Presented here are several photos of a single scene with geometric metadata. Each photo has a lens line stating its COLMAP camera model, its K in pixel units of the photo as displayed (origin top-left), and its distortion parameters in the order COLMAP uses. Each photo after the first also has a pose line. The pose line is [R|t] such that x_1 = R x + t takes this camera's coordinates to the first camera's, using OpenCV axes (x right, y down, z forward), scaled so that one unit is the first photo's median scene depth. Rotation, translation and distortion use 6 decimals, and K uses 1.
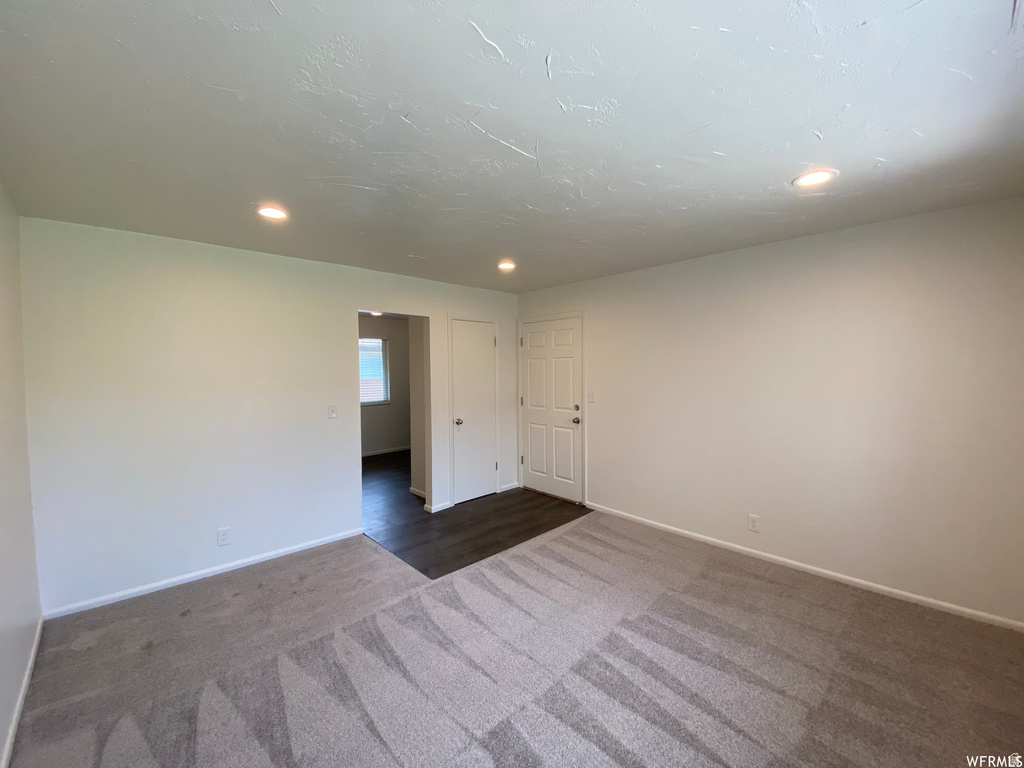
lens RADIAL K [[416.8, 0, 499.0], [0, 416.8, 370.6], [0, 0, 1]] dist [0.016443, -0.017717]
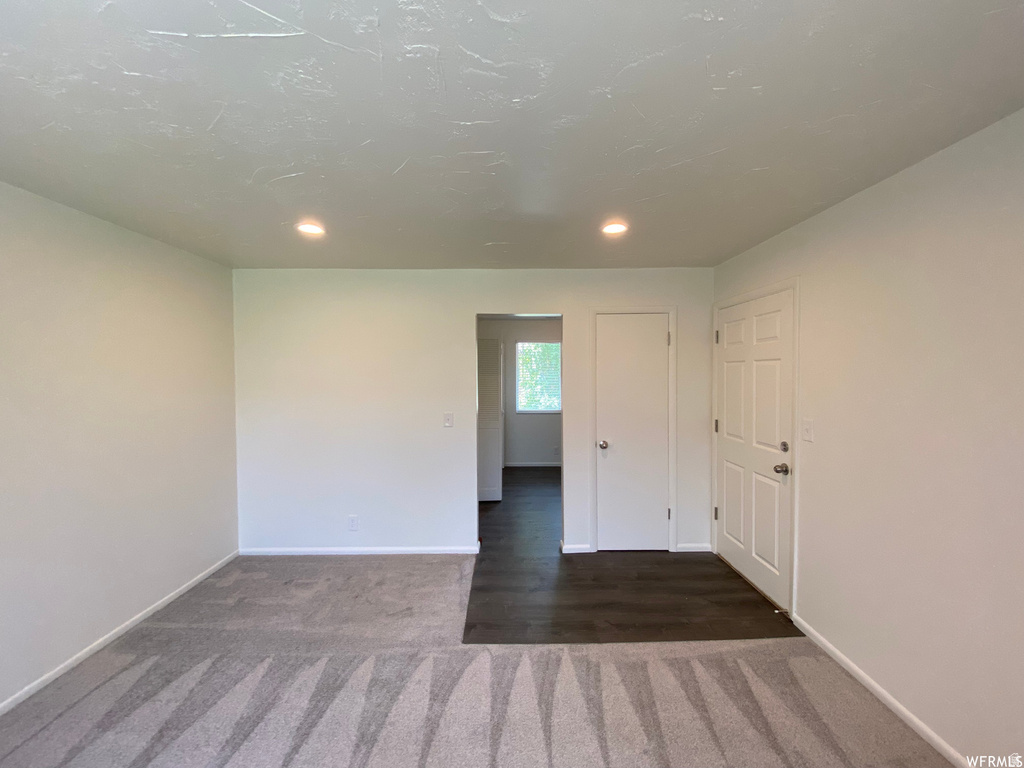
lens RADIAL K [[416.8, 0, 502.6], [0, 416.8, 376.2], [0, 0, 1]] dist [0.016443, -0.017717]
pose [[0.738683, 0.012309, -0.673941, 0.321182], [-0.005030, 0.999906, 0.012749, -0.015711], [0.674035, -0.006027, 0.738675, 0.346685]]
